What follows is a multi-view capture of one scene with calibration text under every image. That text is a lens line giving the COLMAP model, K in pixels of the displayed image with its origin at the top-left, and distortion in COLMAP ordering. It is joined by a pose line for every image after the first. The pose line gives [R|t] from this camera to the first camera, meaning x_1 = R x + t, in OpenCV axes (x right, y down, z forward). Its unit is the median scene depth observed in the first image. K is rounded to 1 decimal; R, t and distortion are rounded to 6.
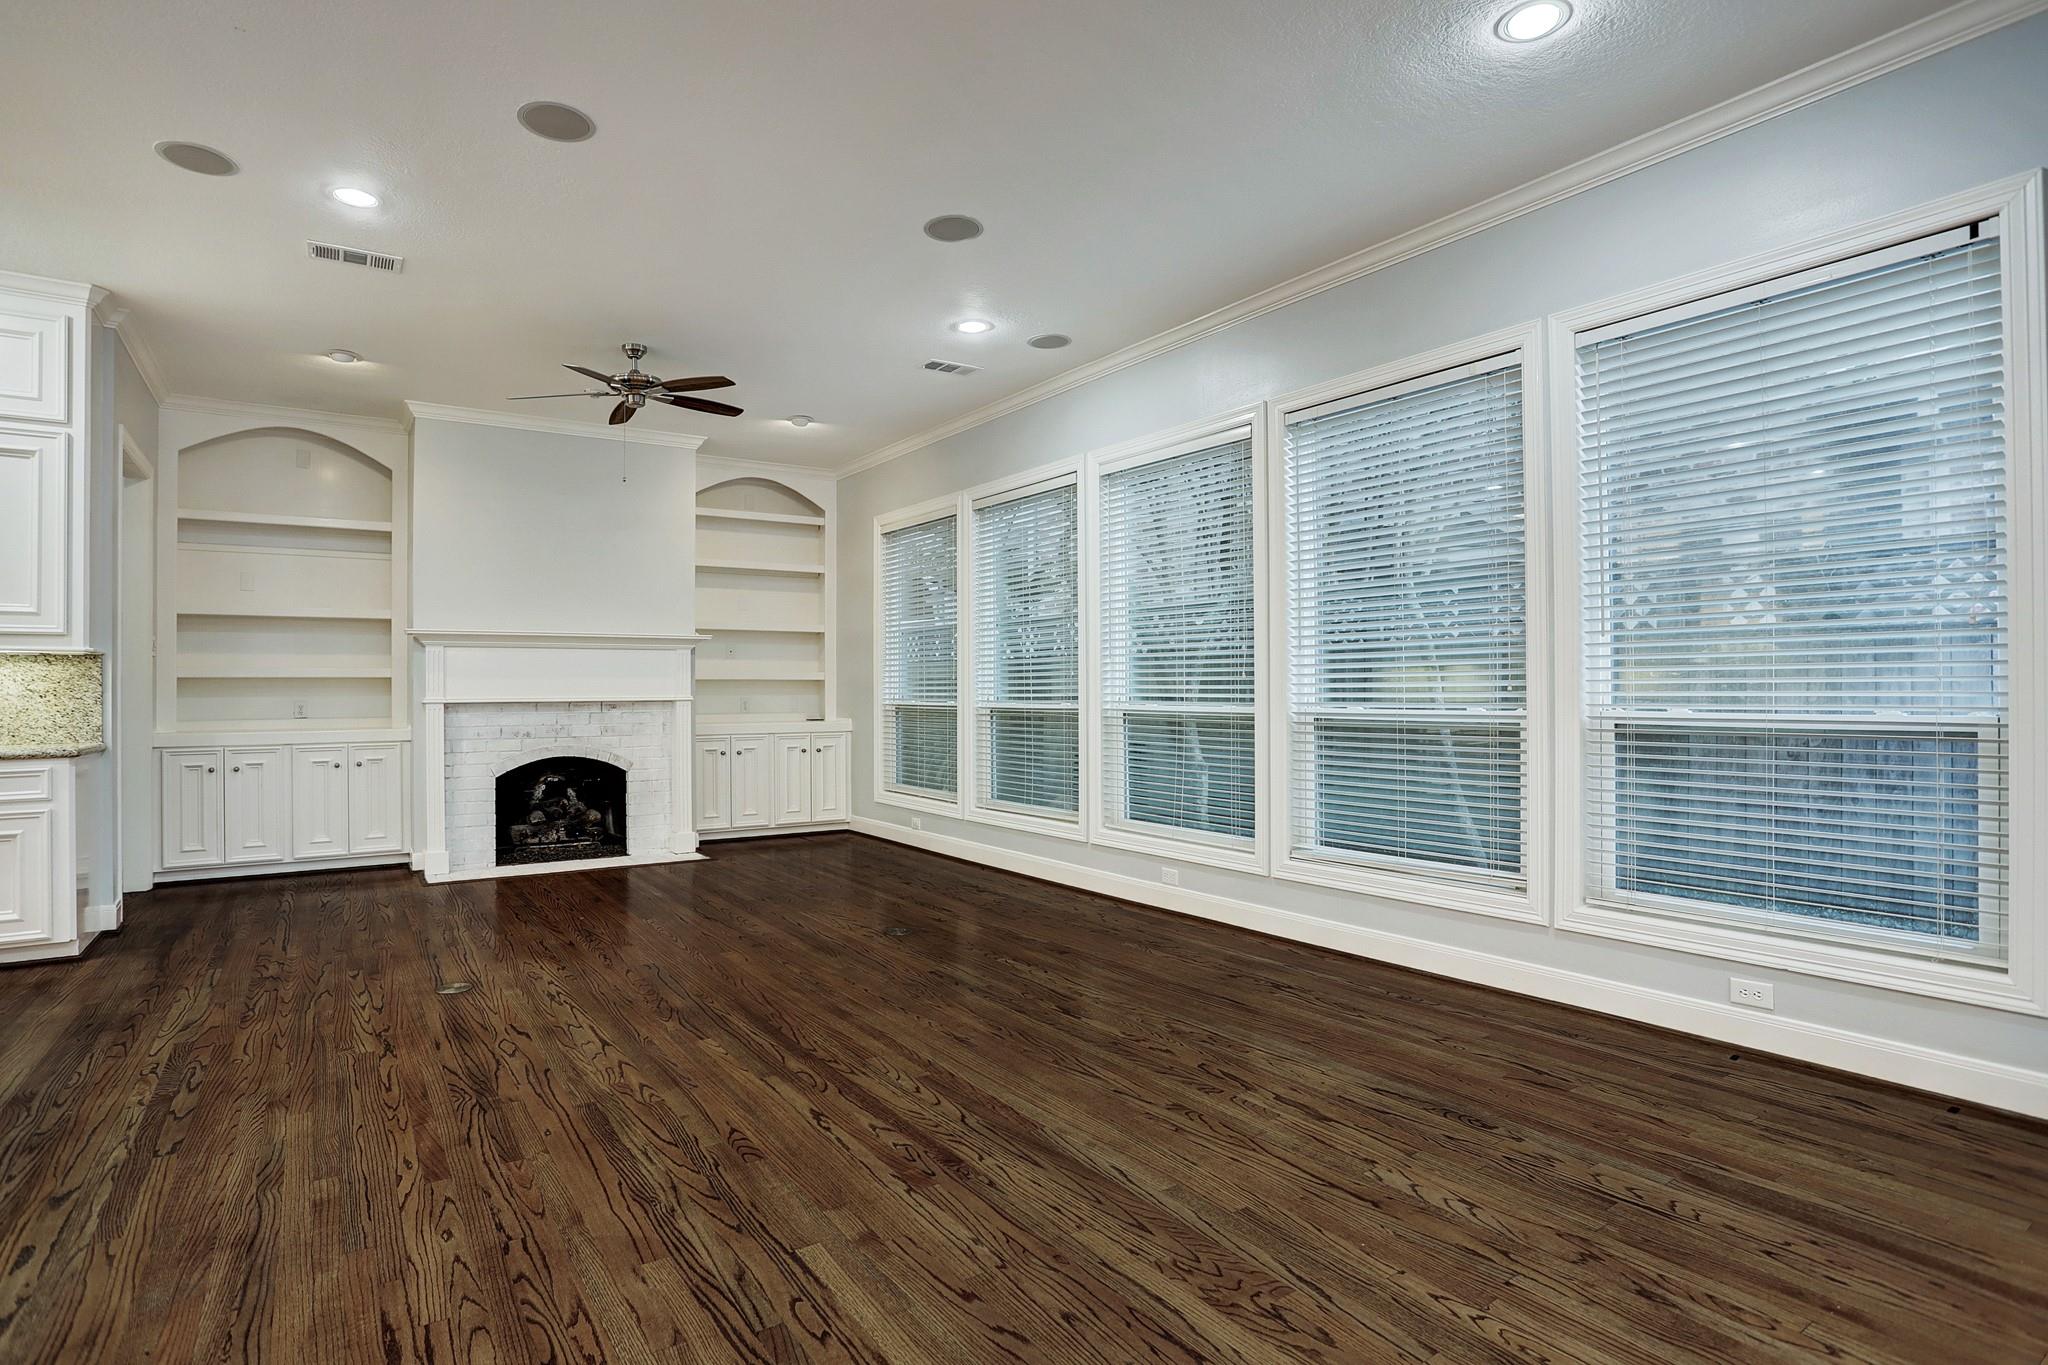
lens RADIAL K [[1056.4, 0, 1033.7], [0, 1056.4, 680.7], [0, 0, 1]] dist [-0.076082, 0.036702]
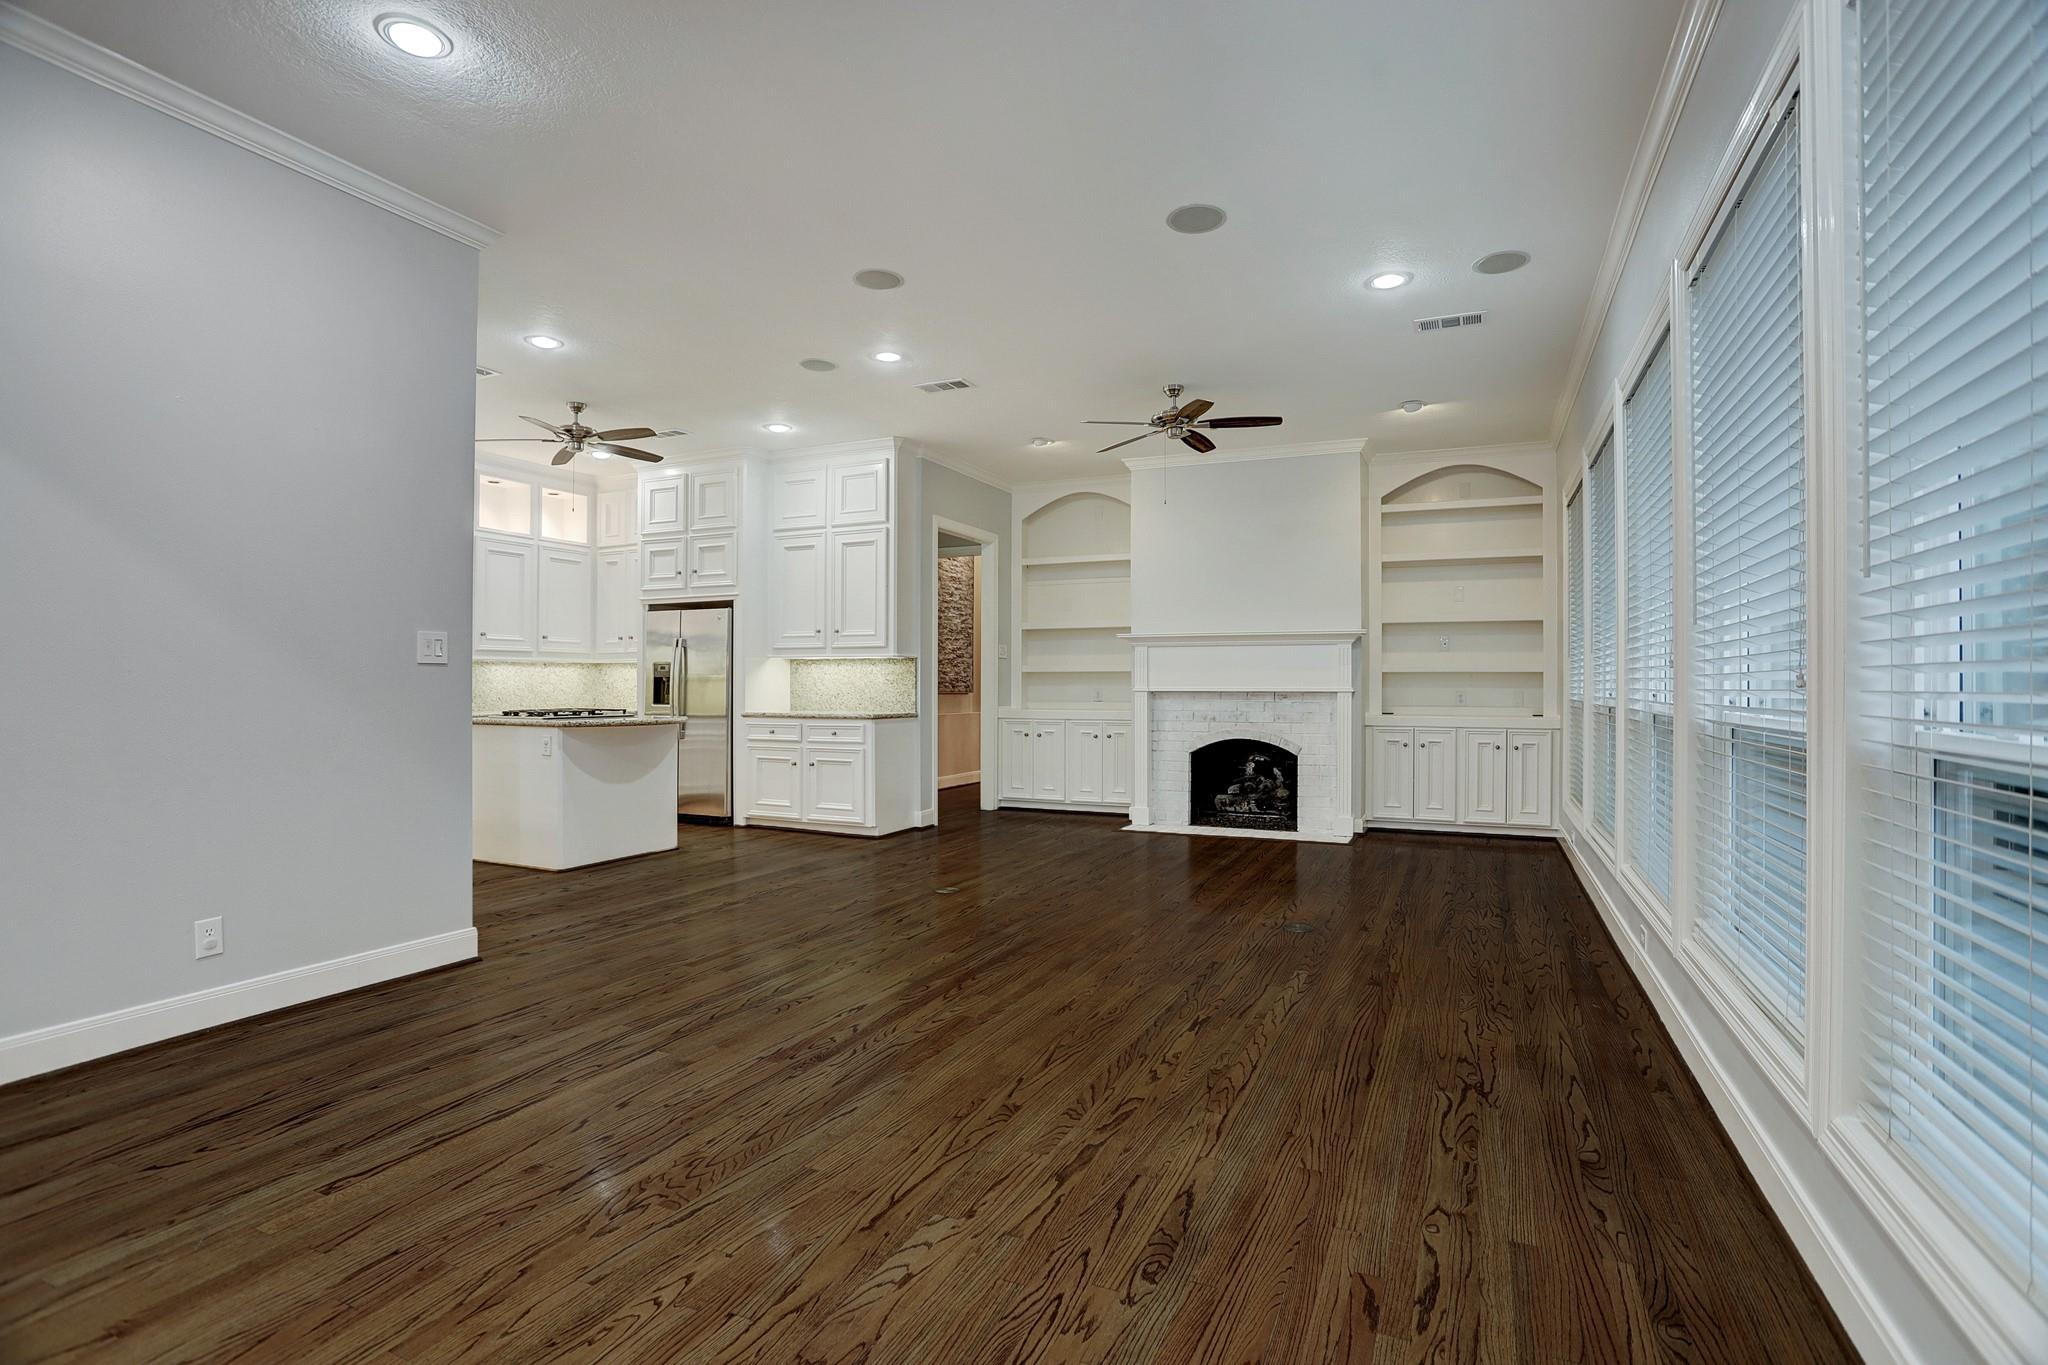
lens RADIAL K [[1001.3, 0, 1015.4], [0, 1001.3, 680.1], [0, 0, 1]] dist [-0.078722, 0.038840]
pose [[0.508104, 0.002901, -0.861291, 0.628932], [0.002052, 0.999987, 0.004579, 0.002700], [0.861293, -0.004094, 0.508092, 0.359652]]
